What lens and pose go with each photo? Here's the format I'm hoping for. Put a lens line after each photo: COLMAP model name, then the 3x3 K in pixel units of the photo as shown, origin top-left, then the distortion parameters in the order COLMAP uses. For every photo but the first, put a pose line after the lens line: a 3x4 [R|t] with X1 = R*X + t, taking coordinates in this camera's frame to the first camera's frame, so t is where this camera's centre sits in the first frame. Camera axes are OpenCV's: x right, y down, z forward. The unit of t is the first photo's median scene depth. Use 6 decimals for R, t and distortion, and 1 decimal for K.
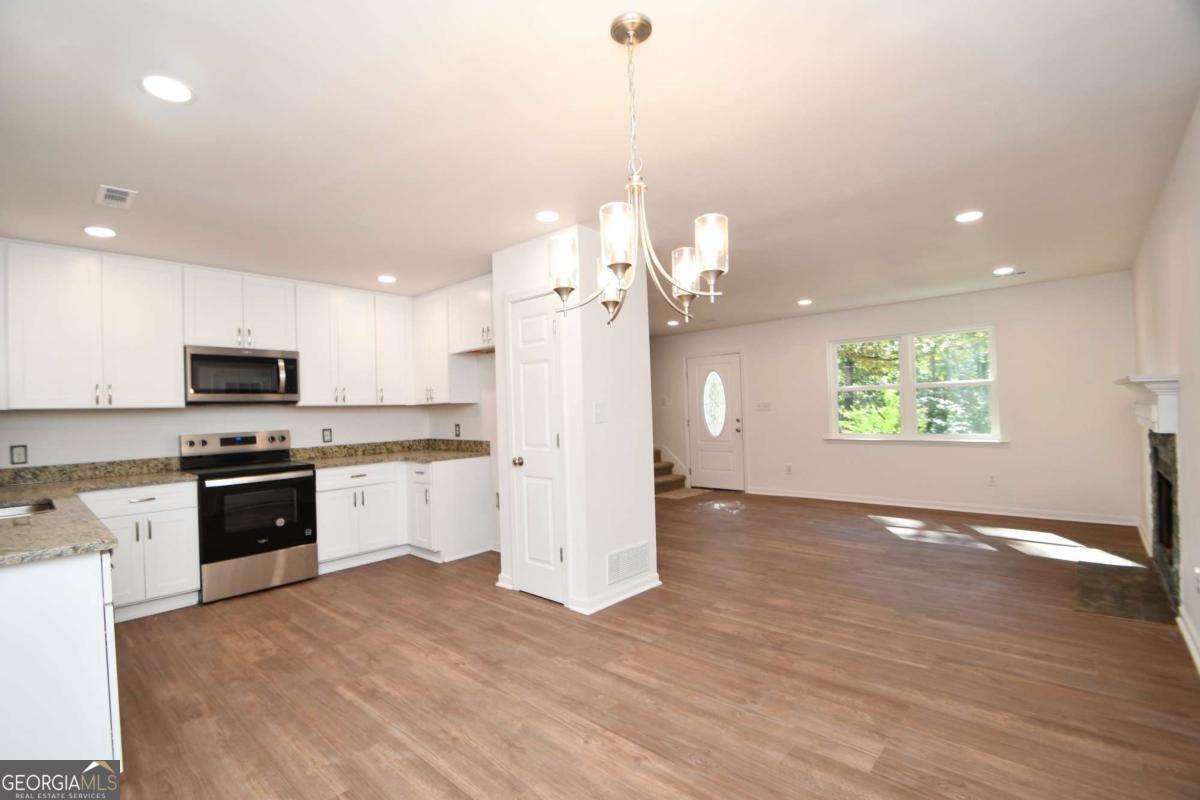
lens RADIAL K [[525.6, 0, 588.6], [0, 525.6, 407.5], [0, 0, 1]] dist [0.001381, -0.011283]
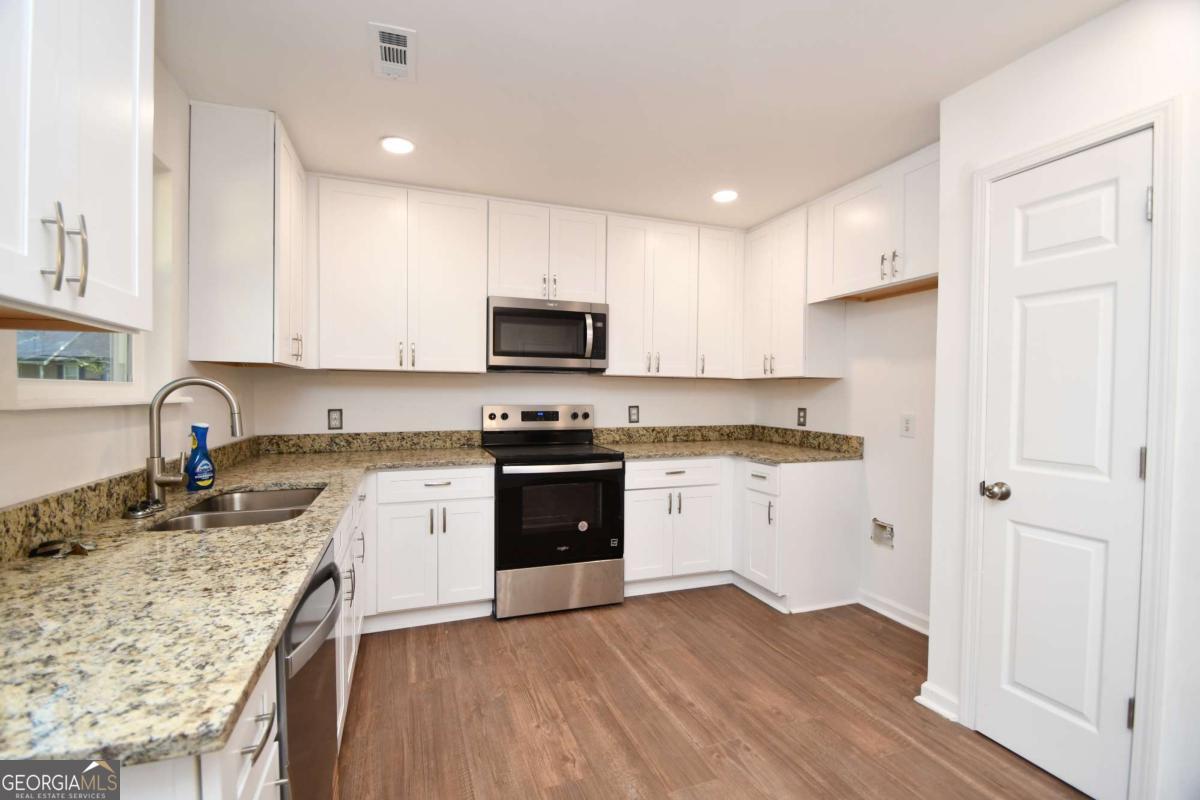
lens RADIAL K [[525.6, 0, 588.2], [0, 525.6, 403.8], [0, 0, 1]] dist [0.001381, -0.011283]
pose [[0.879595, 0.048500, -0.473244, -0.245934], [-0.032646, 0.998598, 0.041663, 0.009103], [0.474601, -0.021197, 0.879946, 0.363233]]
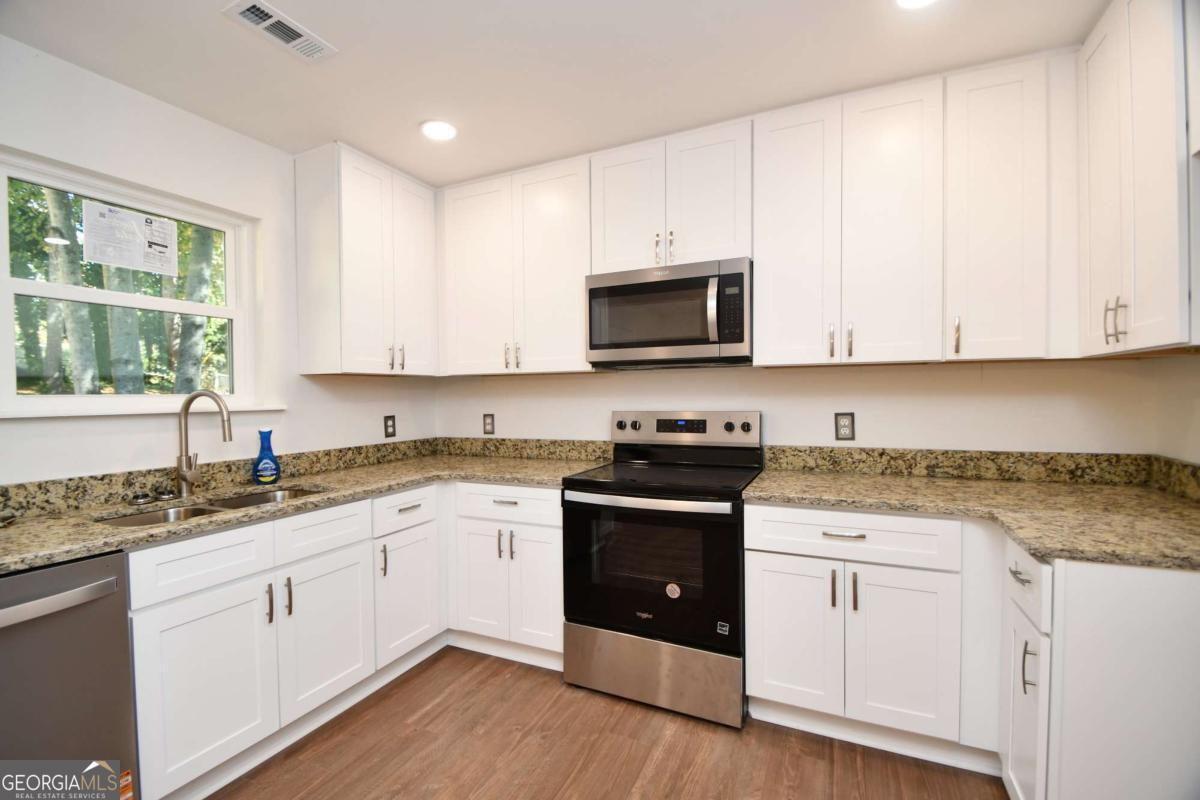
lens RADIAL K [[525.6, 0, 577.4], [0, 525.6, 404.7], [0, 0, 1]] dist [0.001381, -0.011283]
pose [[0.290029, 0.046608, -0.955882, -0.137357], [0.008918, 0.998638, 0.051398, 0.007593], [0.956976, -0.023432, 0.289219, 0.828077]]
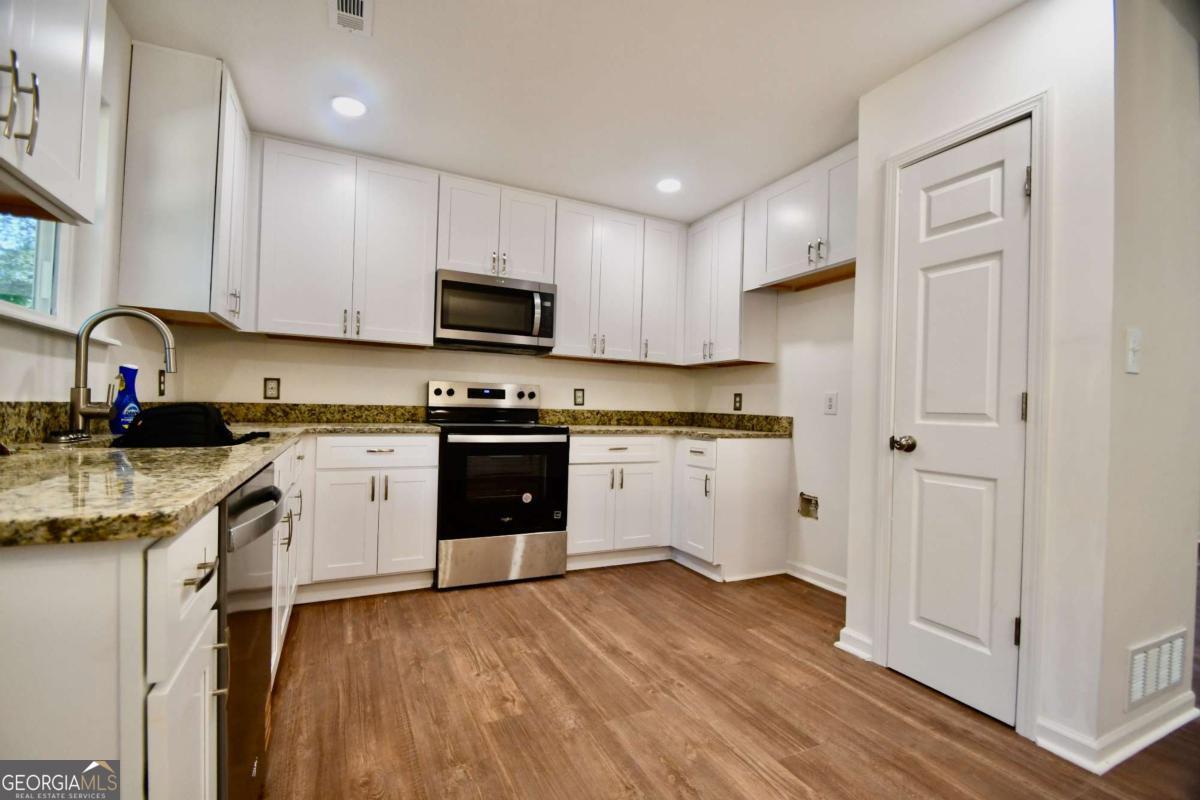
lens RADIAL K [[525.6, 0, 588.3], [0, 525.6, 403.9], [0, 0, 1]] dist [0.001381, -0.011283]
pose [[0.922111, 0.055153, -0.382975, -0.232918], [-0.055065, 0.998420, 0.011201, 0.072097], [0.382988, 0.010760, 0.923691, 0.345632]]
